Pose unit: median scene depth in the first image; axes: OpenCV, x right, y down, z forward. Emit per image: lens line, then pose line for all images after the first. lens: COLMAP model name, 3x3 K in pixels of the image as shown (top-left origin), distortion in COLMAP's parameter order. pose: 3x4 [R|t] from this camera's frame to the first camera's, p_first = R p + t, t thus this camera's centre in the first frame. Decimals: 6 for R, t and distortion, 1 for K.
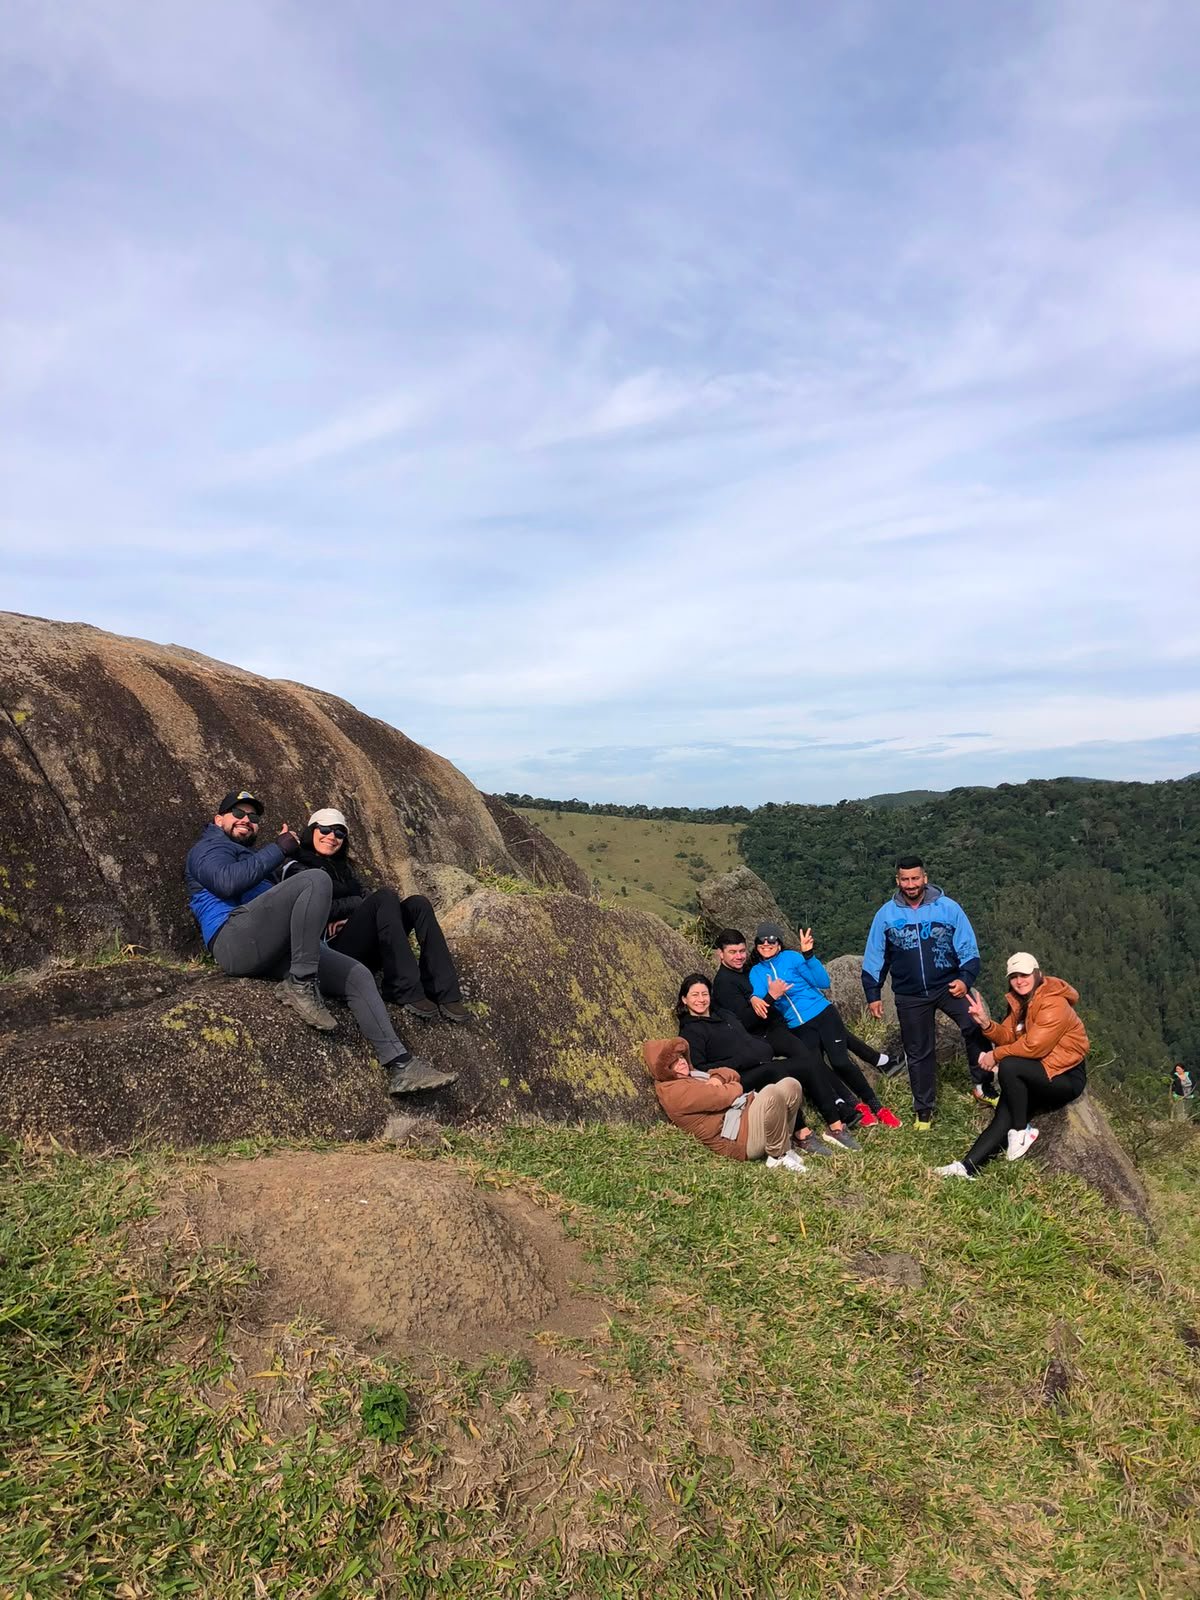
lens RADIAL K [[1347.2, 0, 604.5], [0, 1347.2, 789.0], [0, 0, 1]] dist [0.010284, 0.018646]
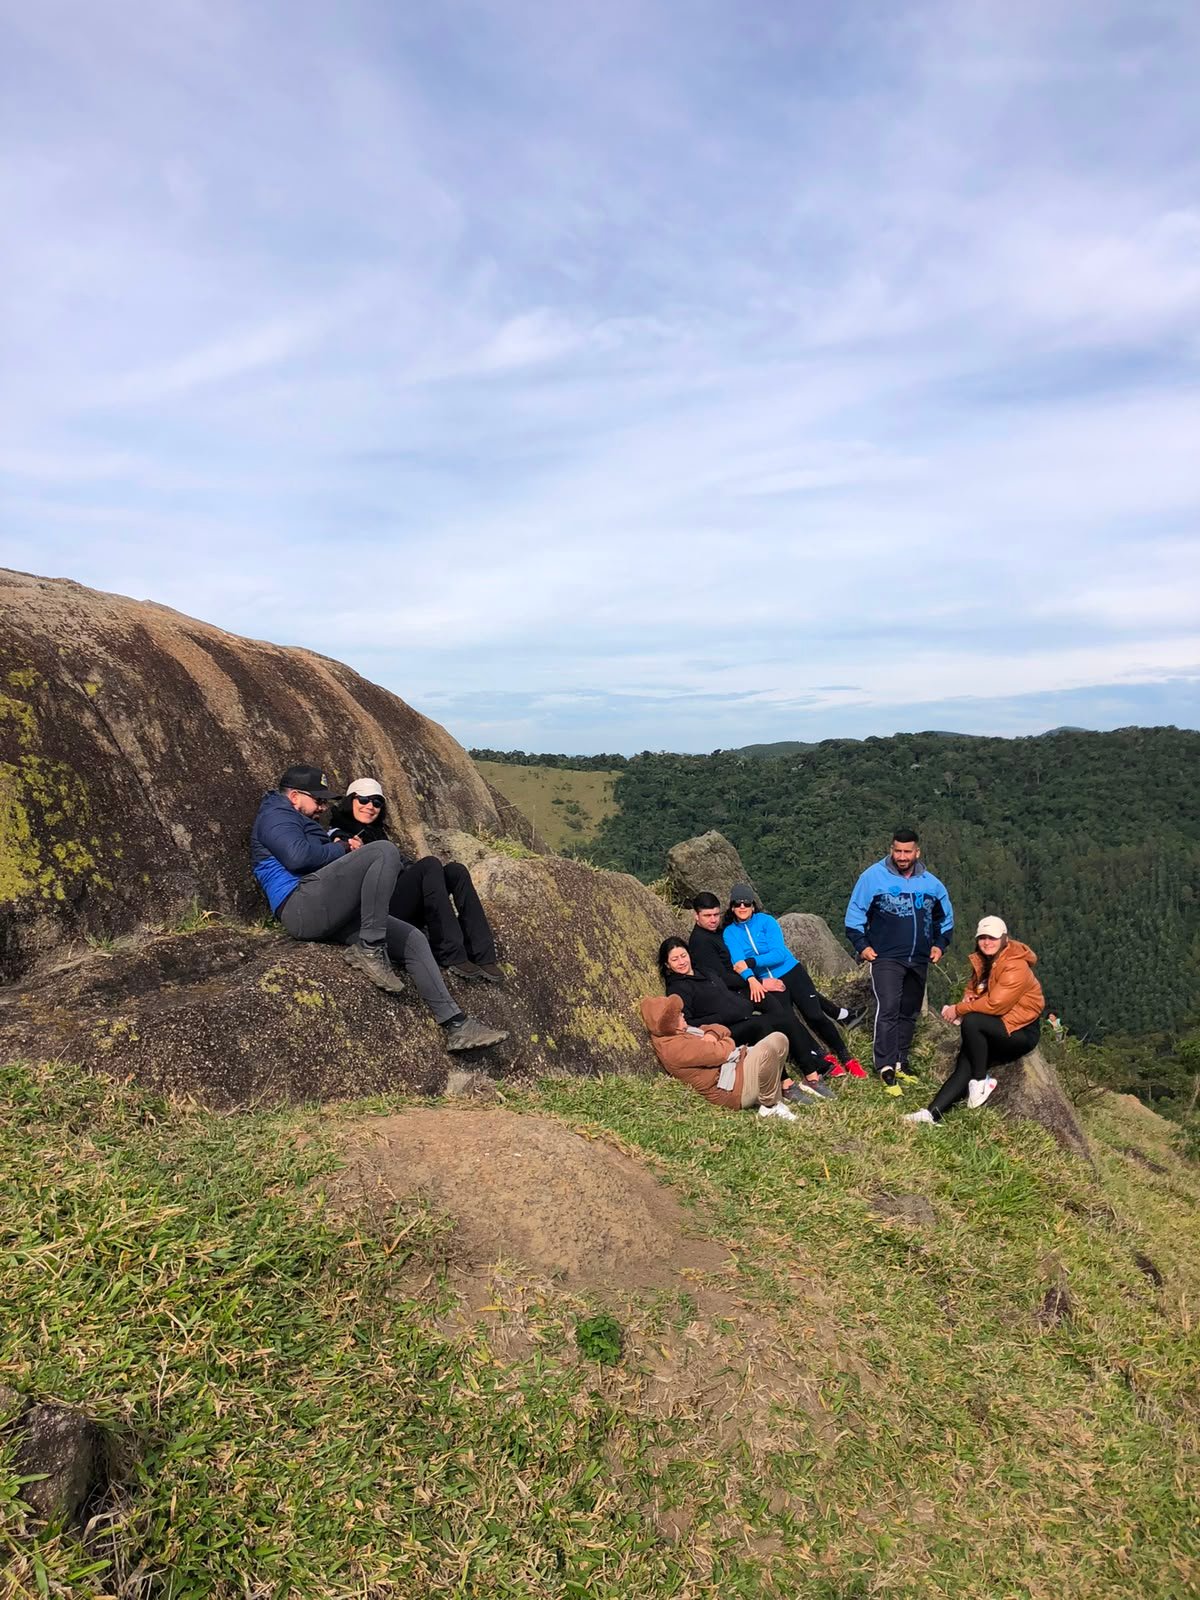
lens RADIAL K [[1342.5, 0, 600.0], [0, 1342.5, 800.0], [0, 0, 1]] dist [0.034278, -0.010210]
pose [[0.995943, 0.016192, 0.088514, -0.113131], [-0.020444, 0.998669, 0.047344, -0.021048], [-0.087630, -0.048962, 0.994949, -0.049470]]
